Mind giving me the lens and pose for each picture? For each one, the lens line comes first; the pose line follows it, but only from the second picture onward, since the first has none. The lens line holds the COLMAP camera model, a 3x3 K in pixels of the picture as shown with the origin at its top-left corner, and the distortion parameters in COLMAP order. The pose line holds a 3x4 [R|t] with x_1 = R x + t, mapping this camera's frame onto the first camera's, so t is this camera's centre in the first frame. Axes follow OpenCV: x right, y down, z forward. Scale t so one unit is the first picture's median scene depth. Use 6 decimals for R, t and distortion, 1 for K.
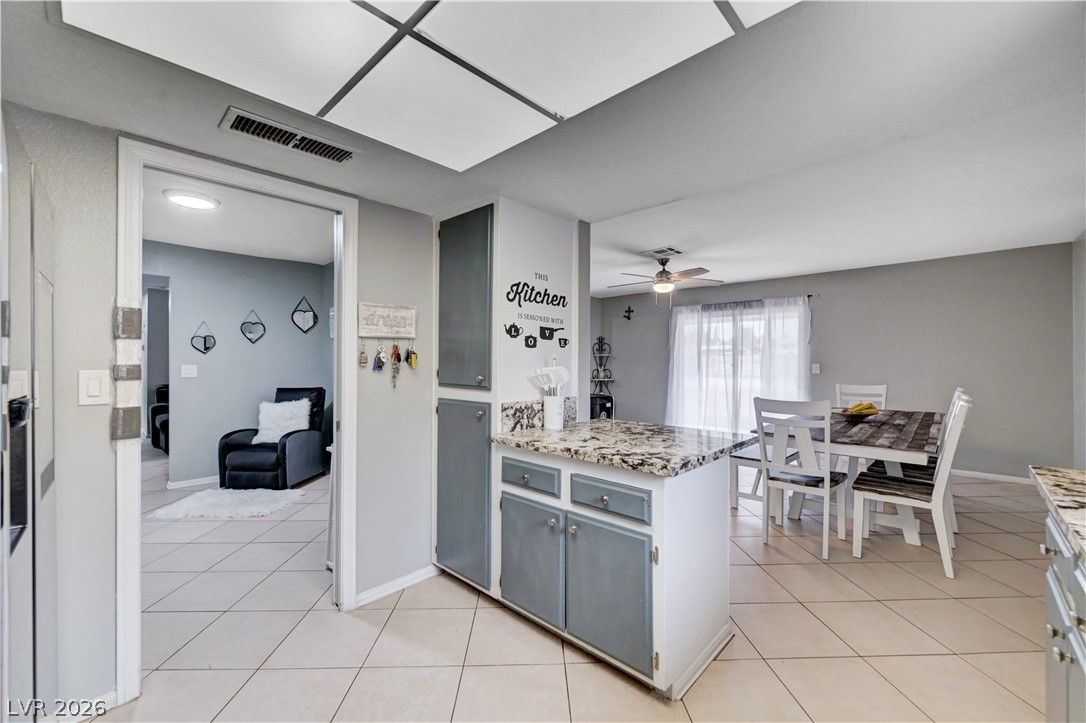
lens RADIAL K [[440.5, 0, 543.0], [0, 440.5, 361.5], [0, 0, 1]] dist [-0.000759, -0.000142]
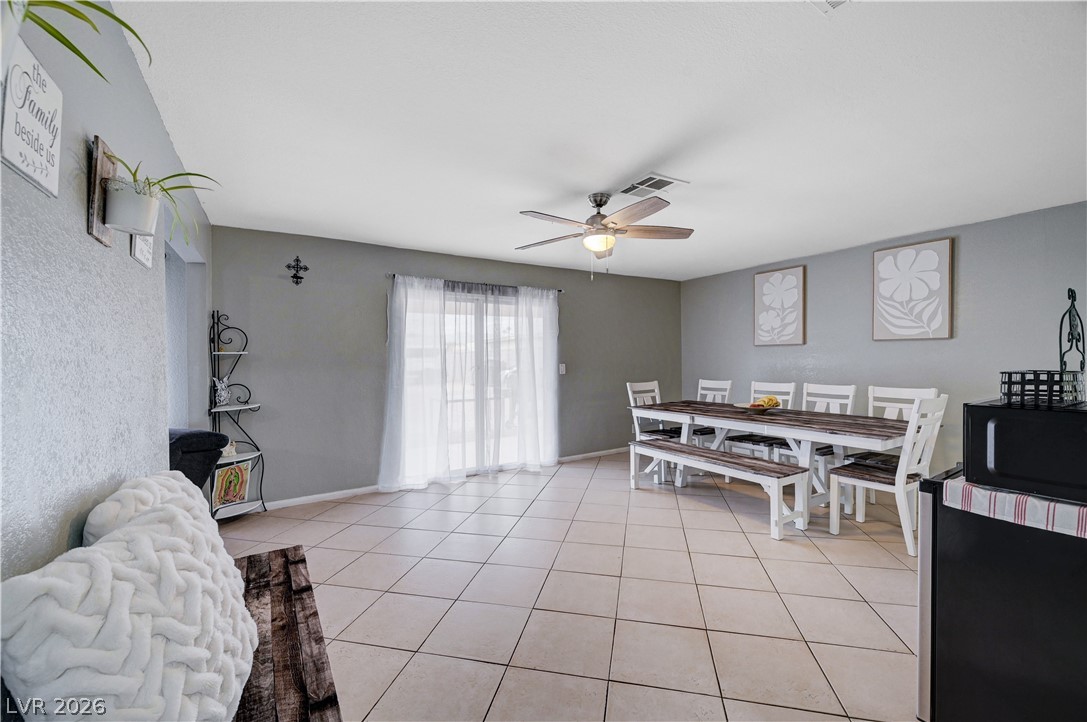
lens RADIAL K [[432.5, 0, 543.6], [0, 432.5, 366.0], [0, 0, 1]] dist [-0.002231, -0.000646]
pose [[0.251128, -0.018768, 0.967772, -0.656347], [0.014041, 0.999777, 0.015745, -0.011811], [-0.967852, 0.009634, 0.251336, 1.811657]]
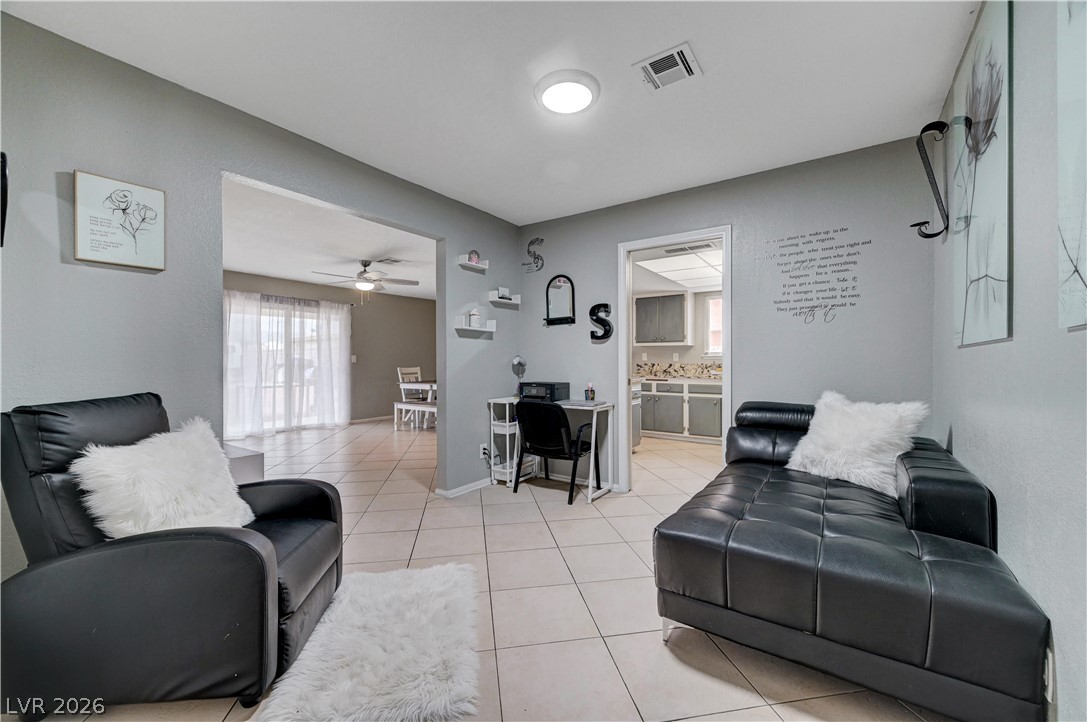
lens RADIAL K [[427.4, 0, 543.5], [0, 427.4, 361.0], [0, 0, 1]] dist [0.000691, 0.000125]
pose [[-0.149060, 0.001910, 0.988826, -1.766022], [0.003468, 0.999993, -0.001408, 0.061282], [-0.988822, 0.003219, -0.149066, 1.381697]]
